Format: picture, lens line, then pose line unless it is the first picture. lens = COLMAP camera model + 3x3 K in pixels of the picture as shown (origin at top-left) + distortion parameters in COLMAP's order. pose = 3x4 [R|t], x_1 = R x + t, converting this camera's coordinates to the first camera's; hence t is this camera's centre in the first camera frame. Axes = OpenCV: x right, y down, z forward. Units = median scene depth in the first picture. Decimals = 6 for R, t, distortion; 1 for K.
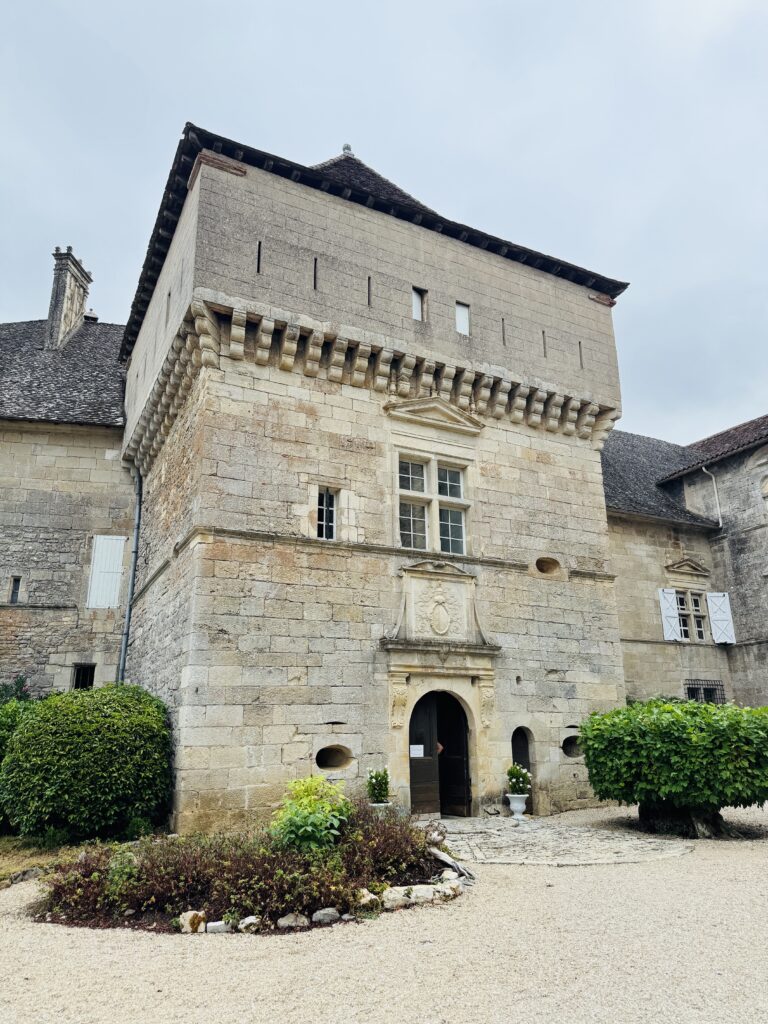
lens RADIAL K [[712.2, 0, 378.4], [0, 712.2, 506.0], [0, 0, 1]] dist [0.059781, -0.038862]
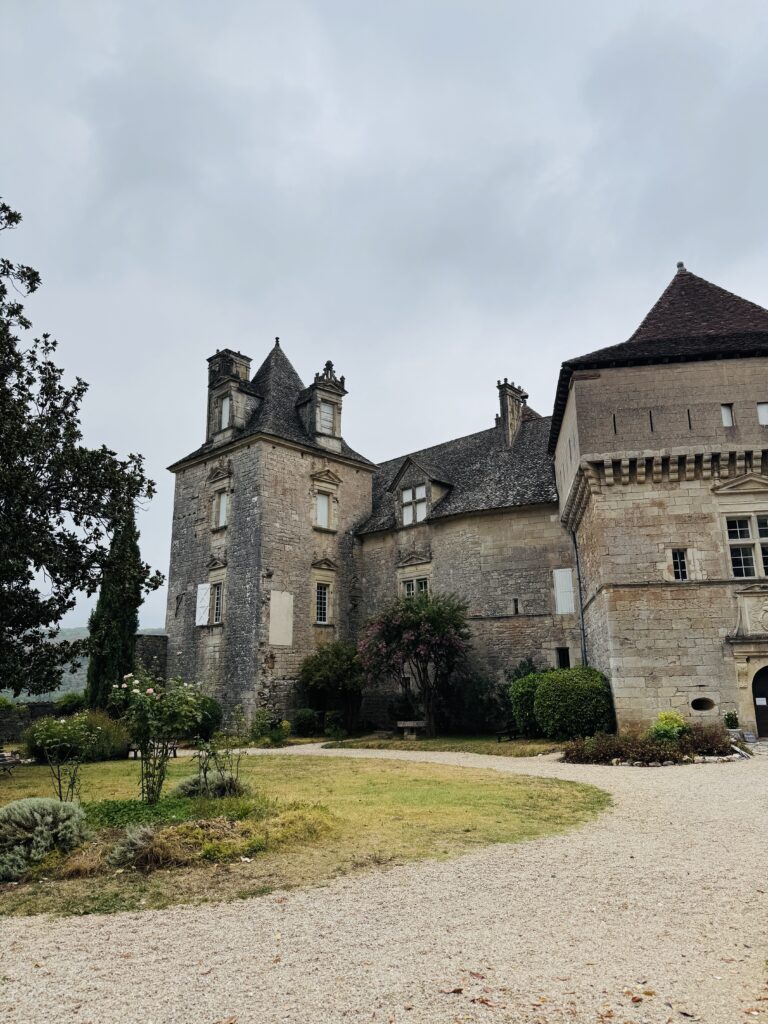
lens RADIAL K [[712.2, 0, 395.4], [0, 712.2, 518.9], [0, 0, 1]] dist [0.059781, -0.038862]
pose [[0.817317, -0.139210, -0.559119, 0.329657], [0.184653, 0.982478, 0.025307, -0.252444], [0.545799, -0.123927, 0.828701, -0.737465]]
